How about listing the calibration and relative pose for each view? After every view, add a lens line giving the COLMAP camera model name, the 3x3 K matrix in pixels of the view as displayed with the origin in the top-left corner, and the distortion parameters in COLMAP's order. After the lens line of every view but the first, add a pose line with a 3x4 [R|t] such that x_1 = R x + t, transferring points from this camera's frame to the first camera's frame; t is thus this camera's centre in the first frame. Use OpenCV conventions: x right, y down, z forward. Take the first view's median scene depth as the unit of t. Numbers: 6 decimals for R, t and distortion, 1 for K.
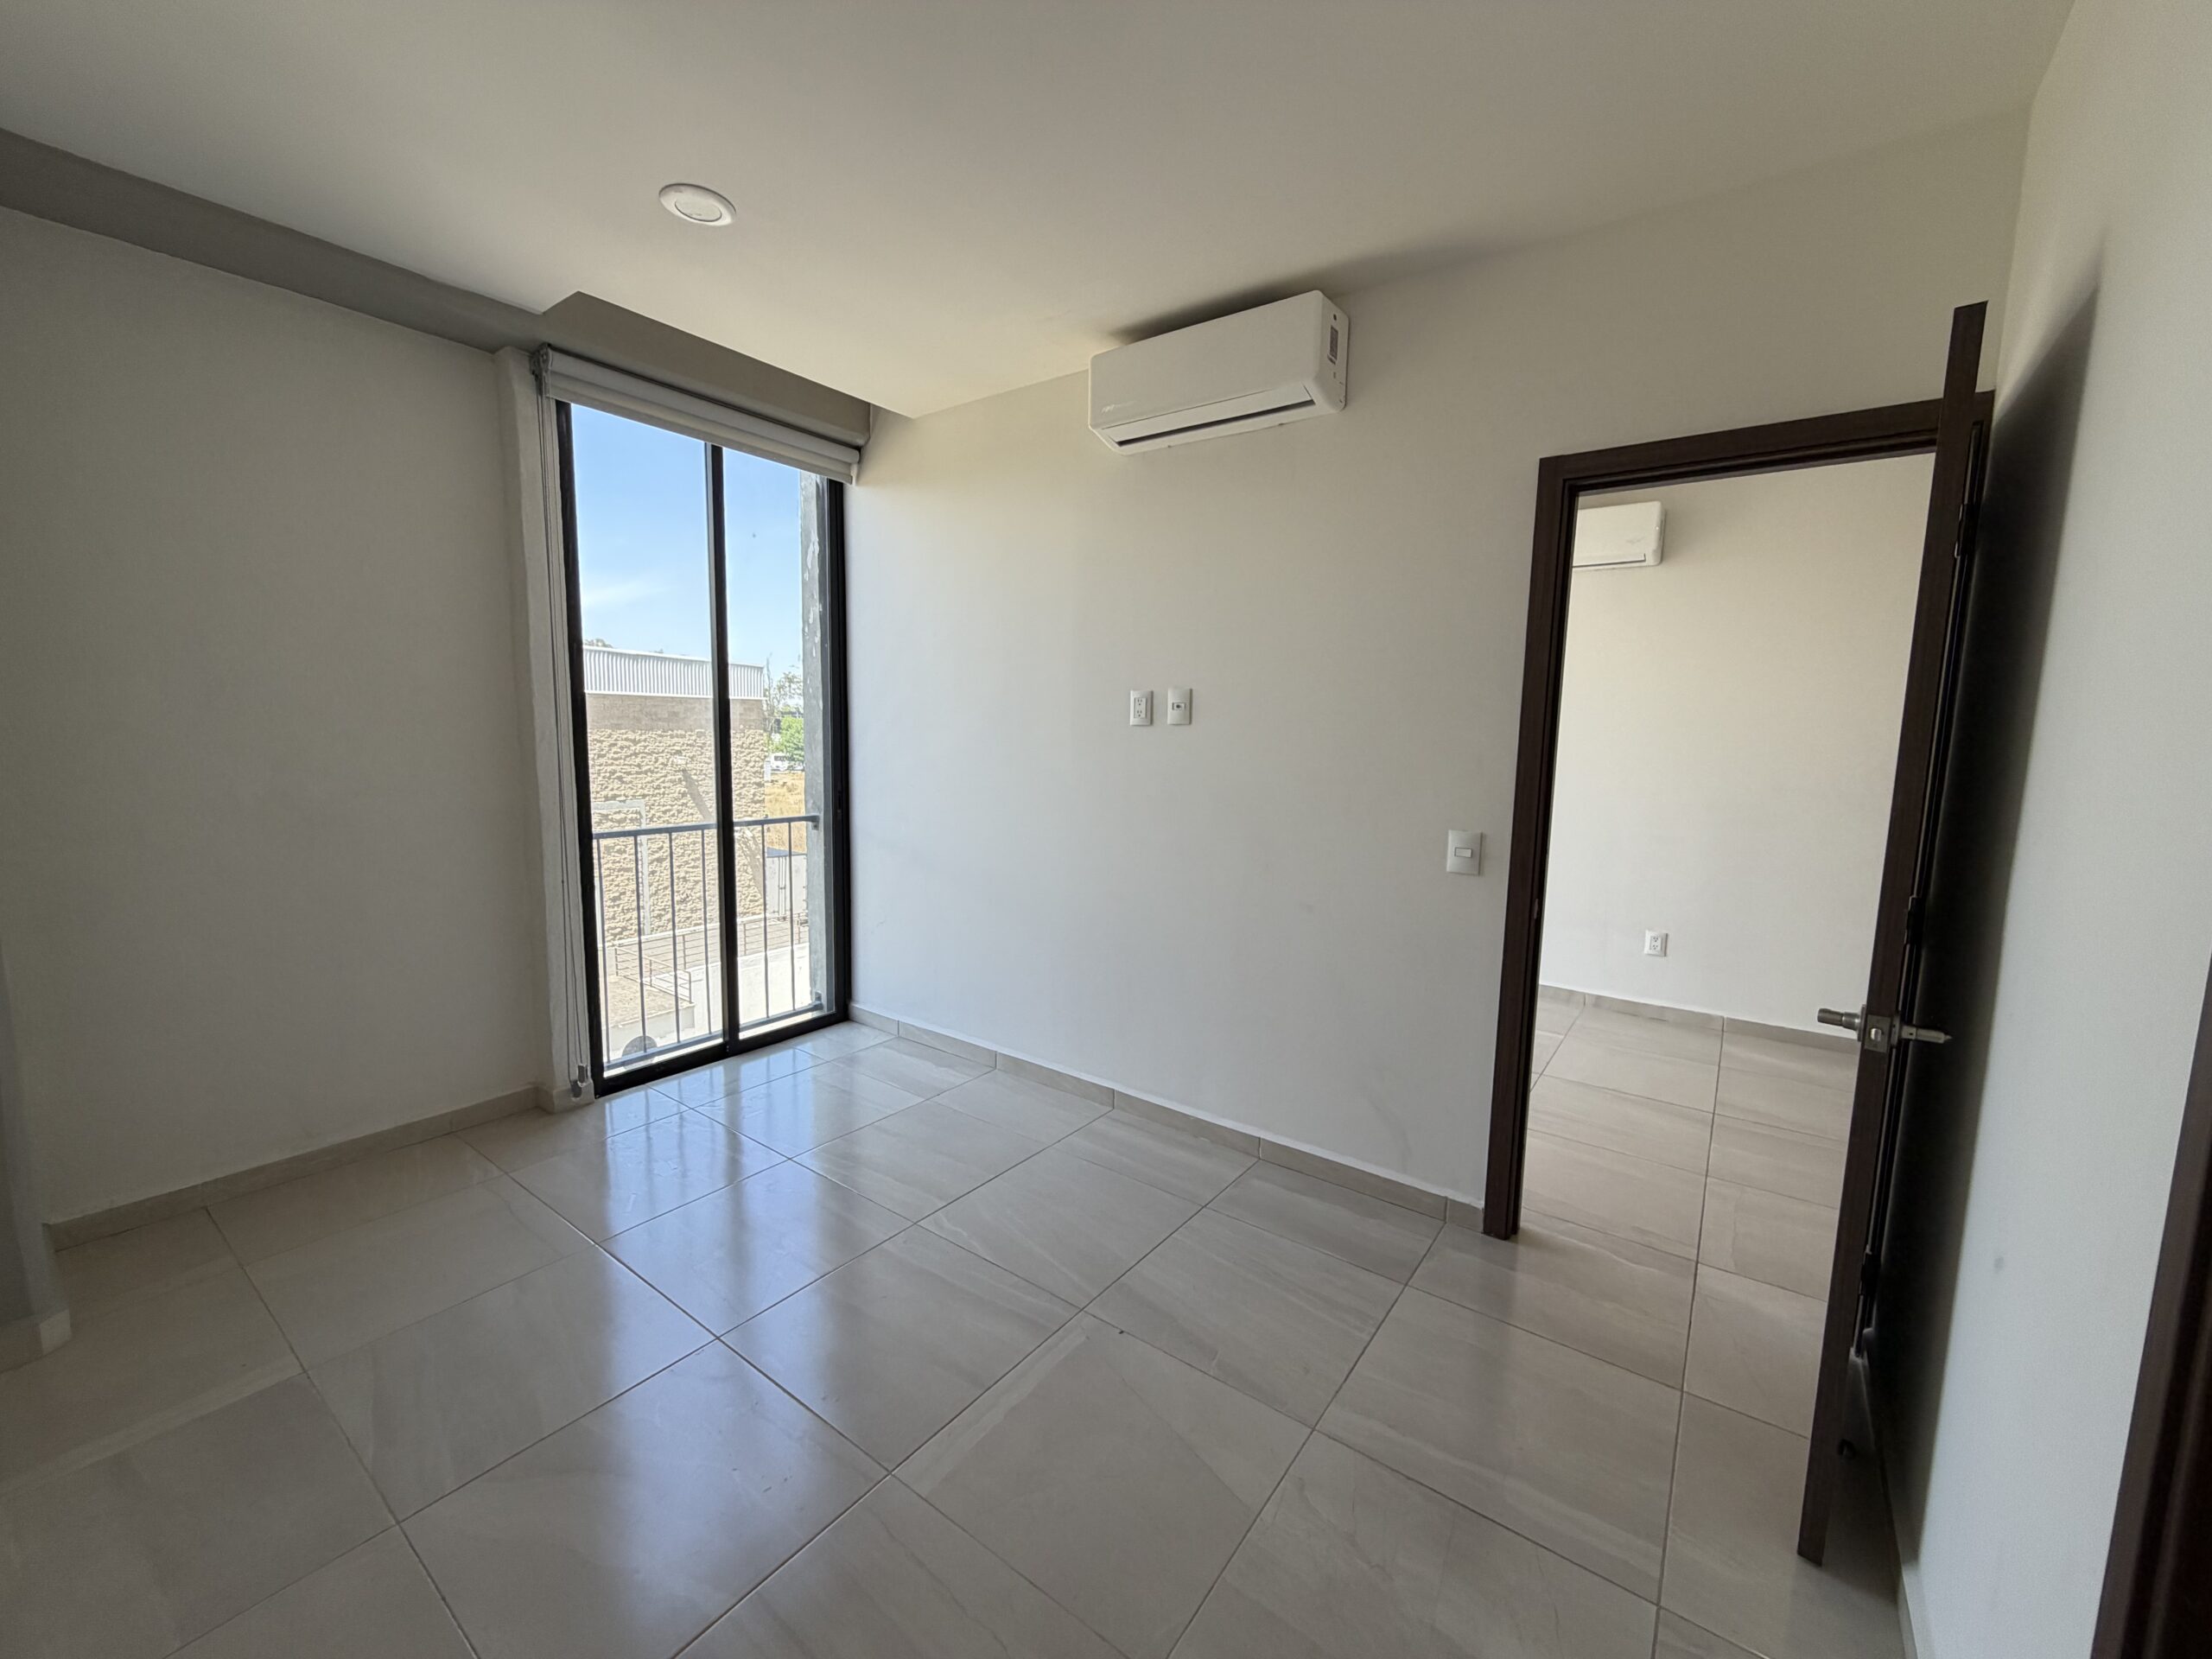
lens RADIAL K [[881.2, 0, 1098.3], [0, 881.2, 829.9], [0, 0, 1]] dist [-0.000661, 0.000093]
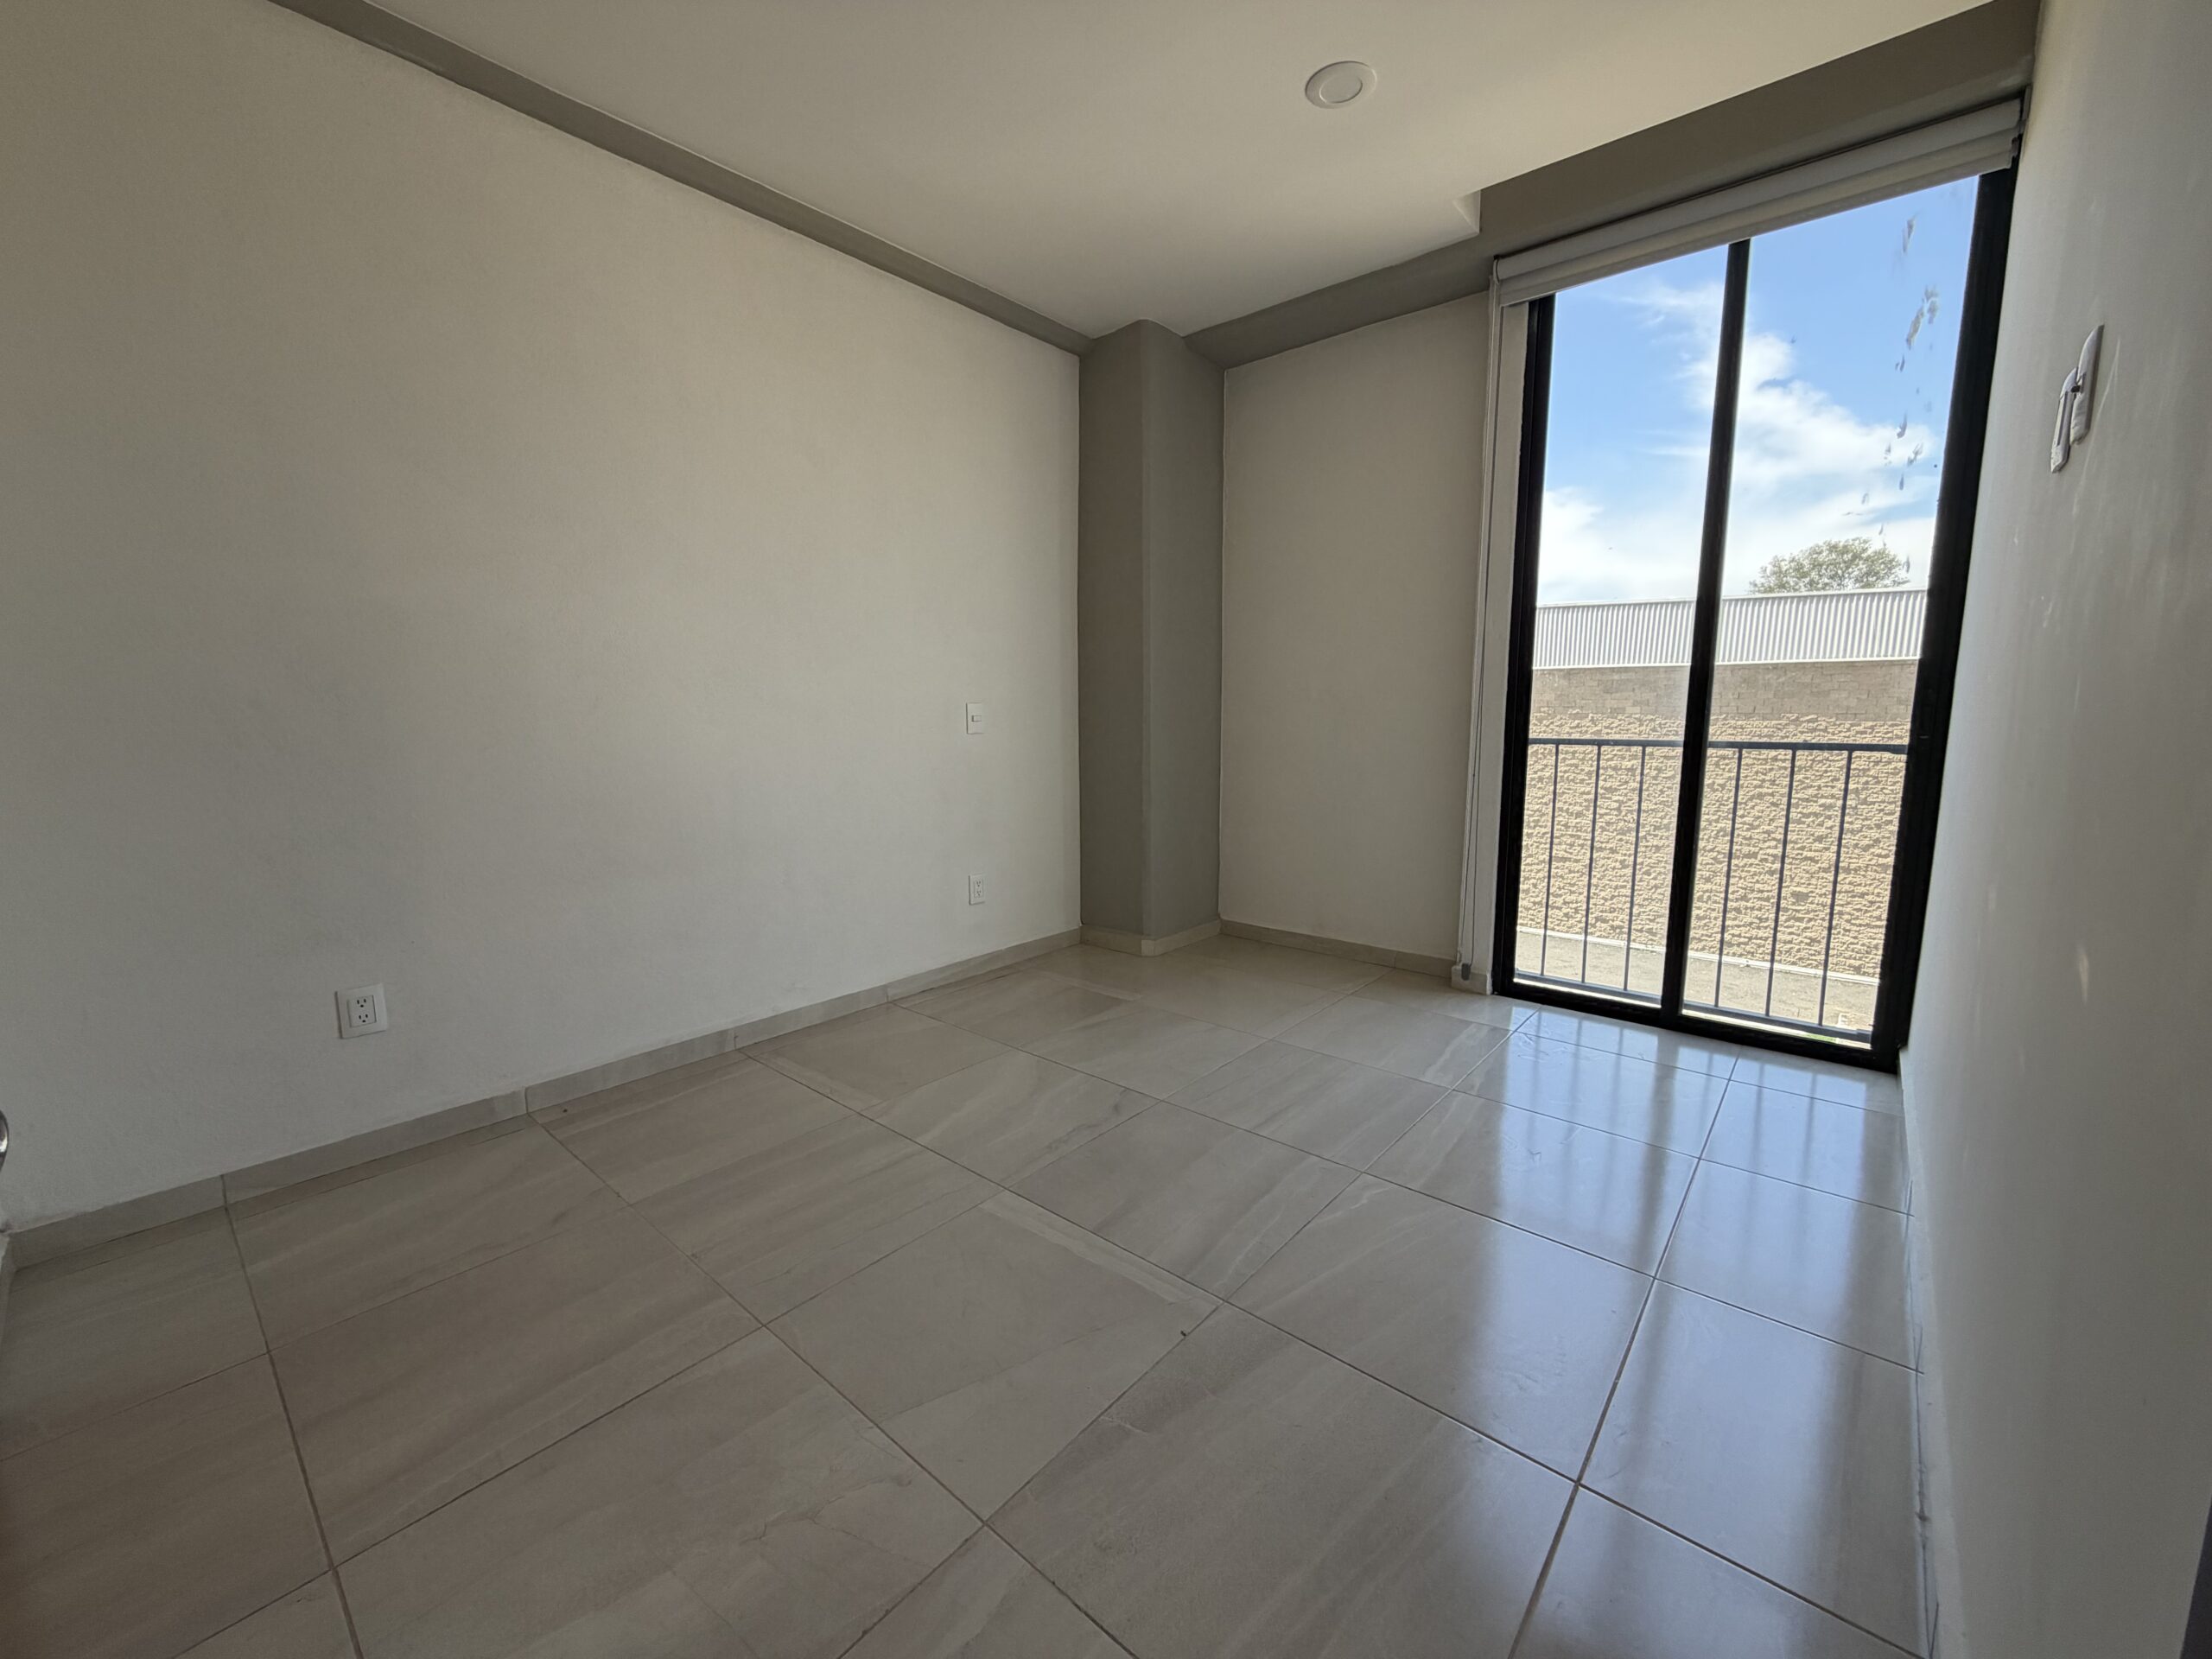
lens RADIAL K [[881.2, 0, 1098.3], [0, 881.2, 829.9], [0, 0, 1]] dist [-0.000661, 0.000093]
pose [[-0.080442, 0.121311, -0.989350, 0.536926], [-0.115693, 0.984721, 0.130150, 0.041100], [0.990022, 0.124931, -0.065178, 0.682275]]
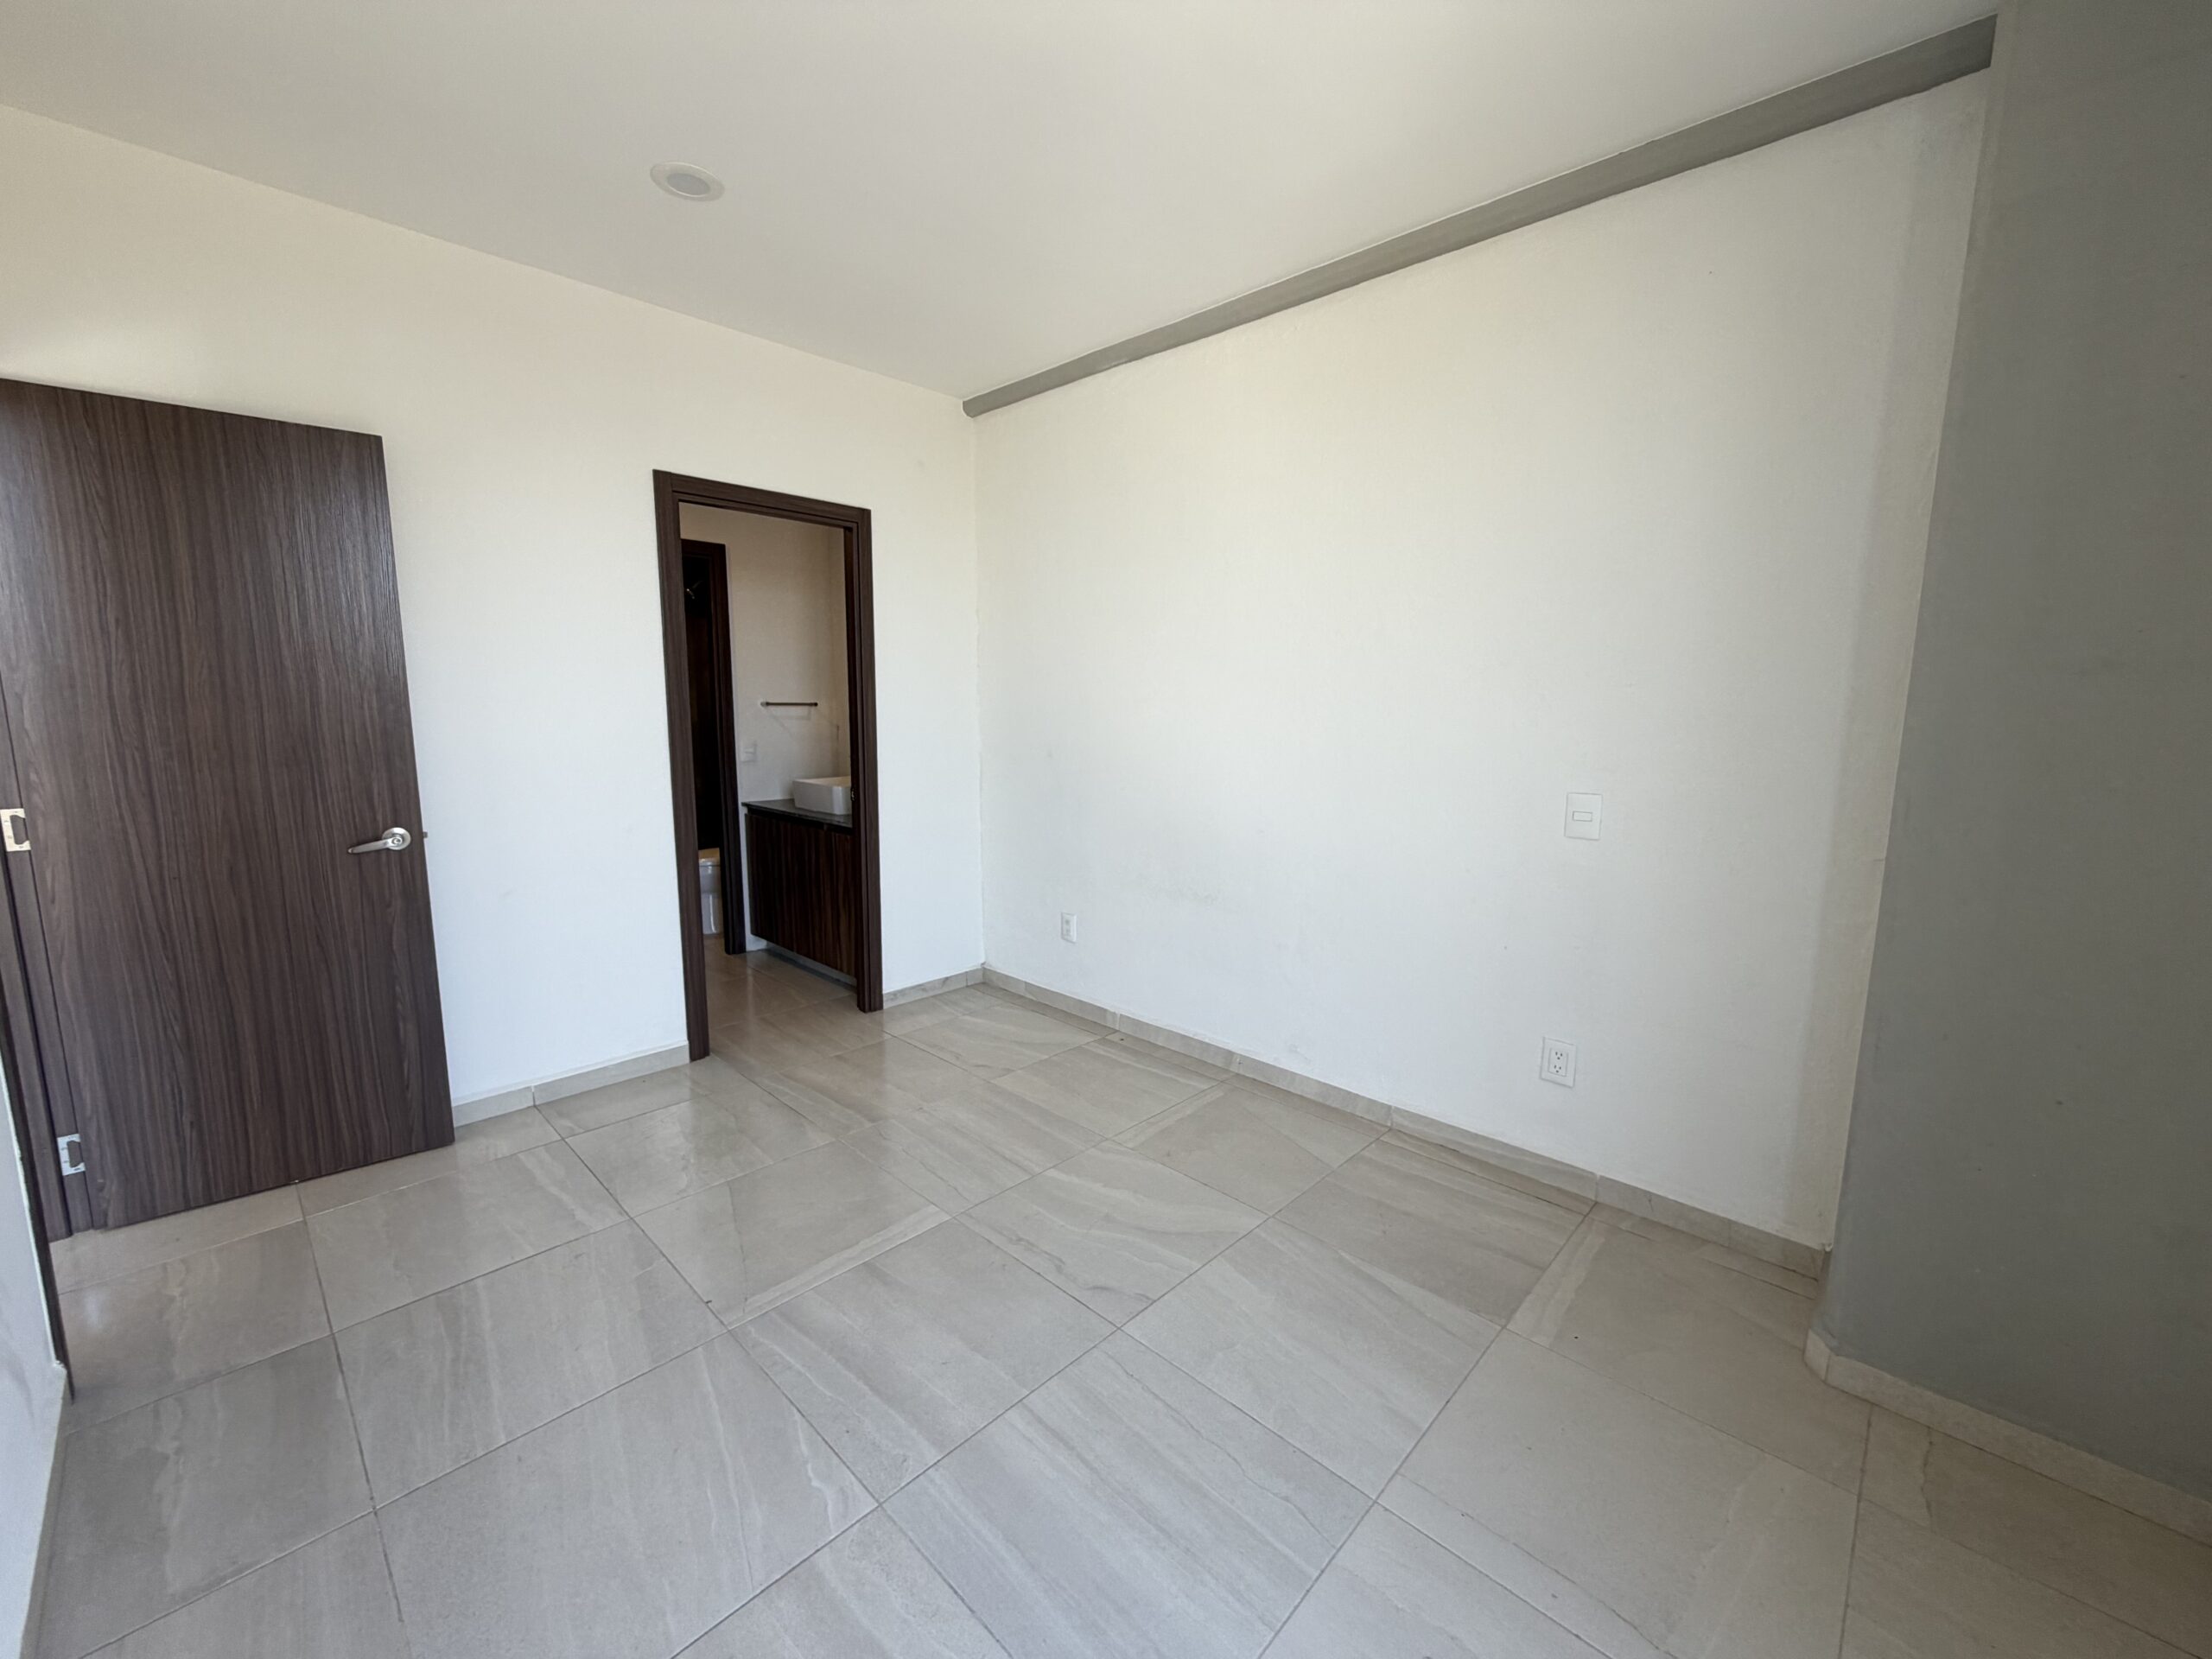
lens RADIAL K [[881.2, 0, 1098.3], [0, 881.2, 829.9], [0, 0, 1]] dist [-0.000661, 0.000093]
pose [[-0.990513, -0.046495, 0.129312, -0.364565], [-0.010876, 0.964594, 0.263513, -0.135130], [-0.136985, 0.259607, -0.955949, 1.275519]]
